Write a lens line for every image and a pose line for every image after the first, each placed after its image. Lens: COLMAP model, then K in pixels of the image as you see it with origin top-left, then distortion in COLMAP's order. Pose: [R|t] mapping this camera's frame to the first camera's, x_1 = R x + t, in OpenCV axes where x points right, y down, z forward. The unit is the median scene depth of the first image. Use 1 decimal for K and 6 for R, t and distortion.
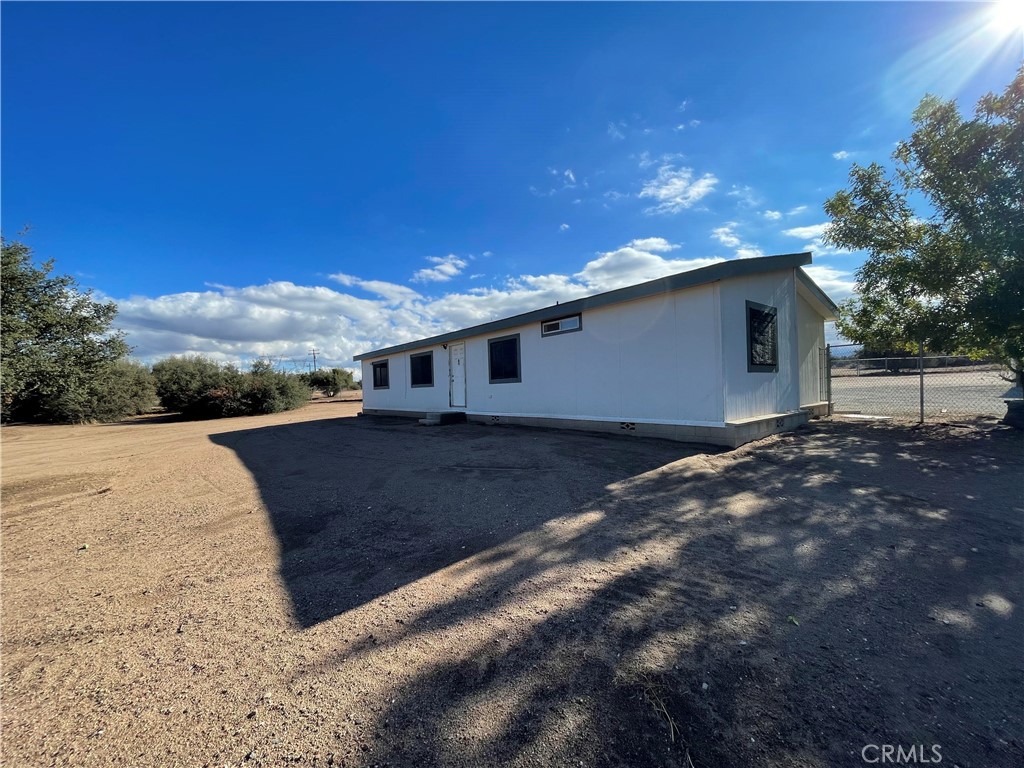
lens RADIAL K [[416.1, 0, 512.0], [0, 416.1, 384.0], [0, 0, 1]] dist [0.001756, 0.000255]
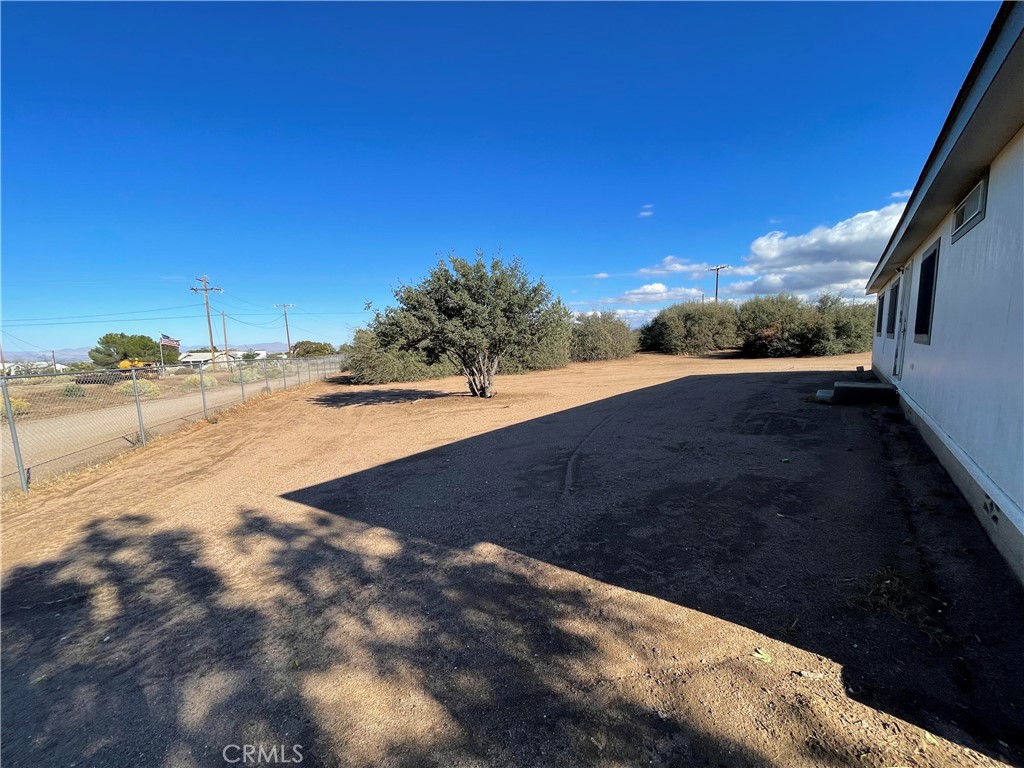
lens RADIAL K [[416.1, 0, 512.0], [0, 416.1, 384.0], [0, 0, 1]] dist [0.001756, 0.000255]
pose [[0.213636, 0.131554, -0.968015, 1.030887], [0.030812, 0.989491, 0.141272, -0.112518], [0.976427, -0.060007, 0.207337, 1.134457]]
